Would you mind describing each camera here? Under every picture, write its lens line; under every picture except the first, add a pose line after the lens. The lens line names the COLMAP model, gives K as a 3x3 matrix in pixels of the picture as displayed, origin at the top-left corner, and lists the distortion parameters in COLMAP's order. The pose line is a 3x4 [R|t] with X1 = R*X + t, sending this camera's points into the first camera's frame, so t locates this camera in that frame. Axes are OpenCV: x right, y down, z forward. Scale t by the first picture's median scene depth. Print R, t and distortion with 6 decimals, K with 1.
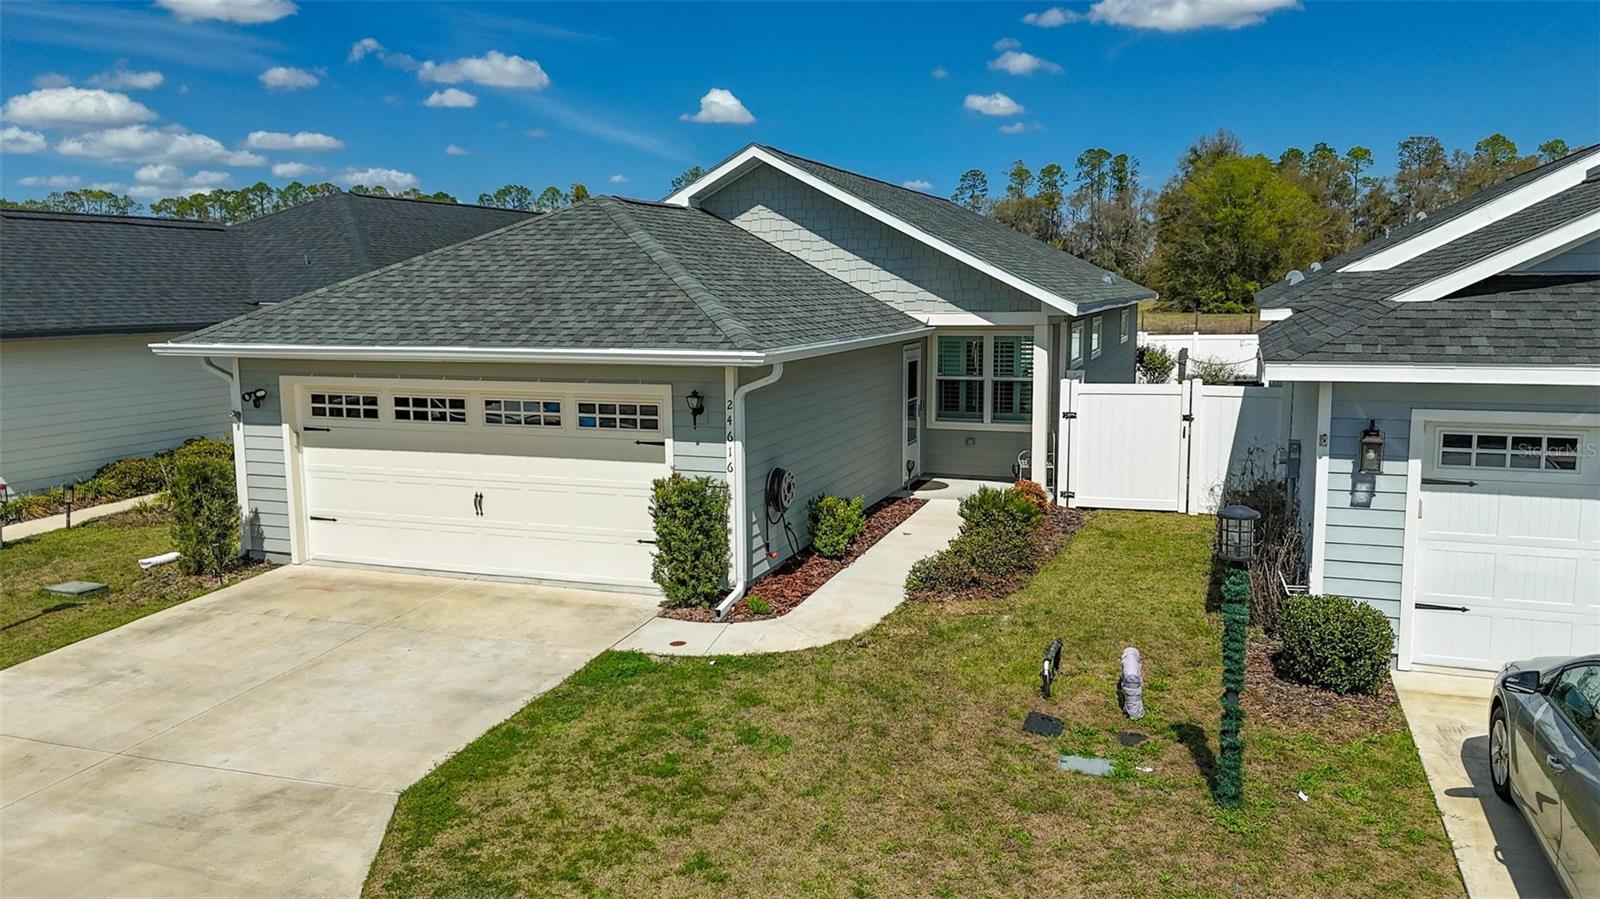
lens RADIAL K [[1157.2, 0, 800.6], [0, 1157.2, 487.3], [0, 0, 1]] dist [0.058326, -0.055609]
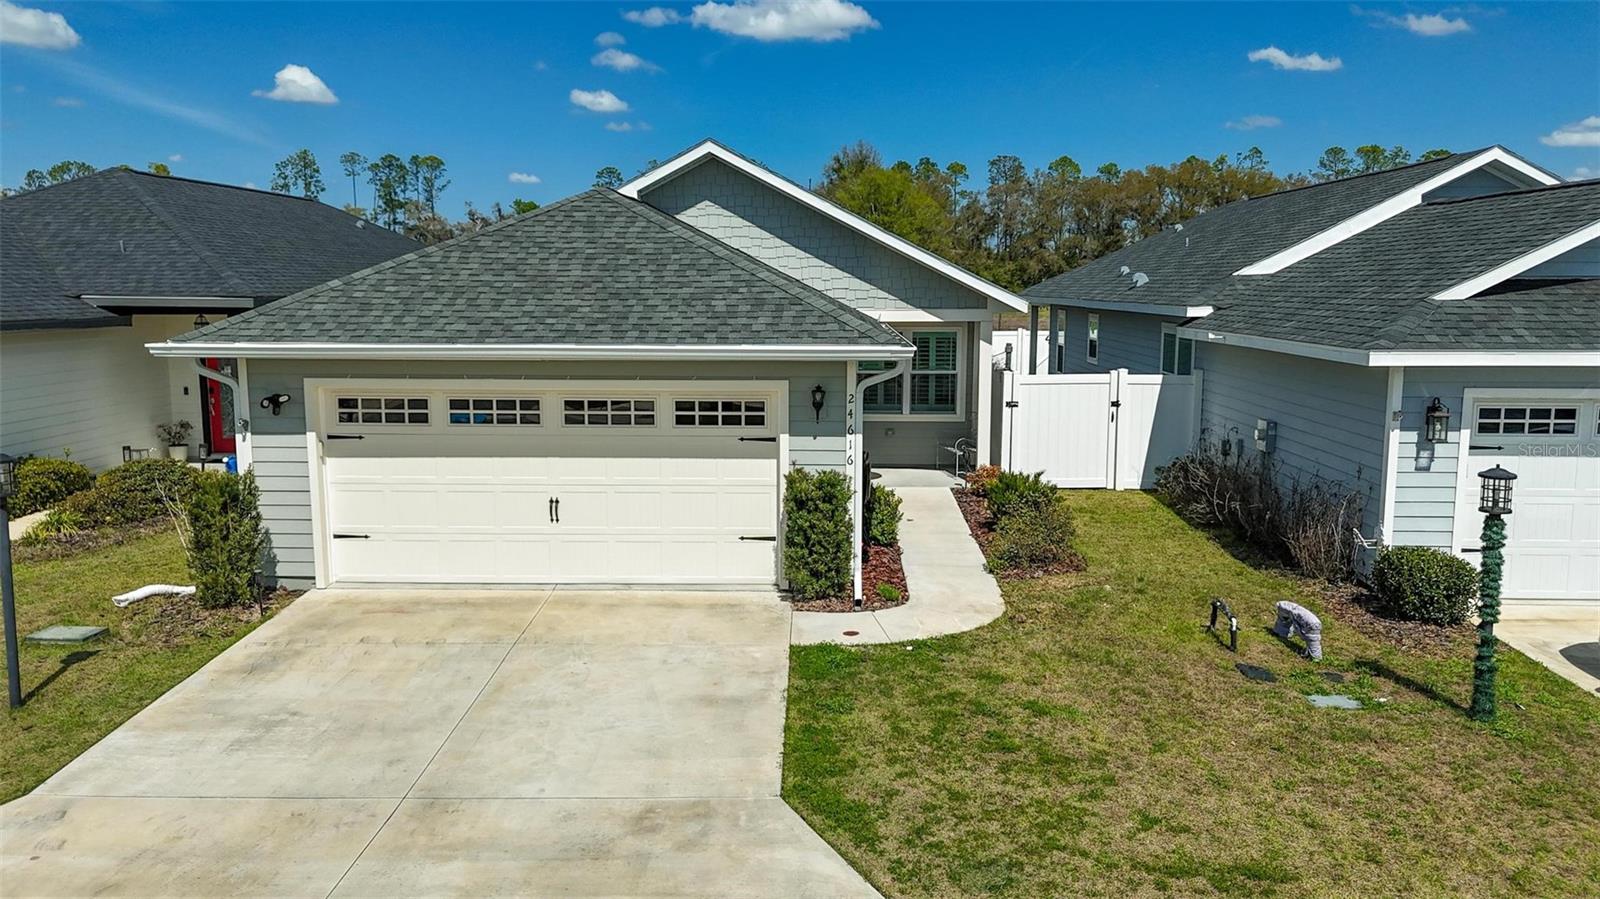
lens RADIAL K [[1157.2, 0, 800.6], [0, 1157.2, 487.3], [0, 0, 1]] dist [0.058326, -0.055609]
pose [[0.951659, -0.044554, 0.303909, -0.414633], [0.043998, 0.998994, 0.008682, -0.003966], [-0.303990, 0.005109, 0.952661, 0.041391]]
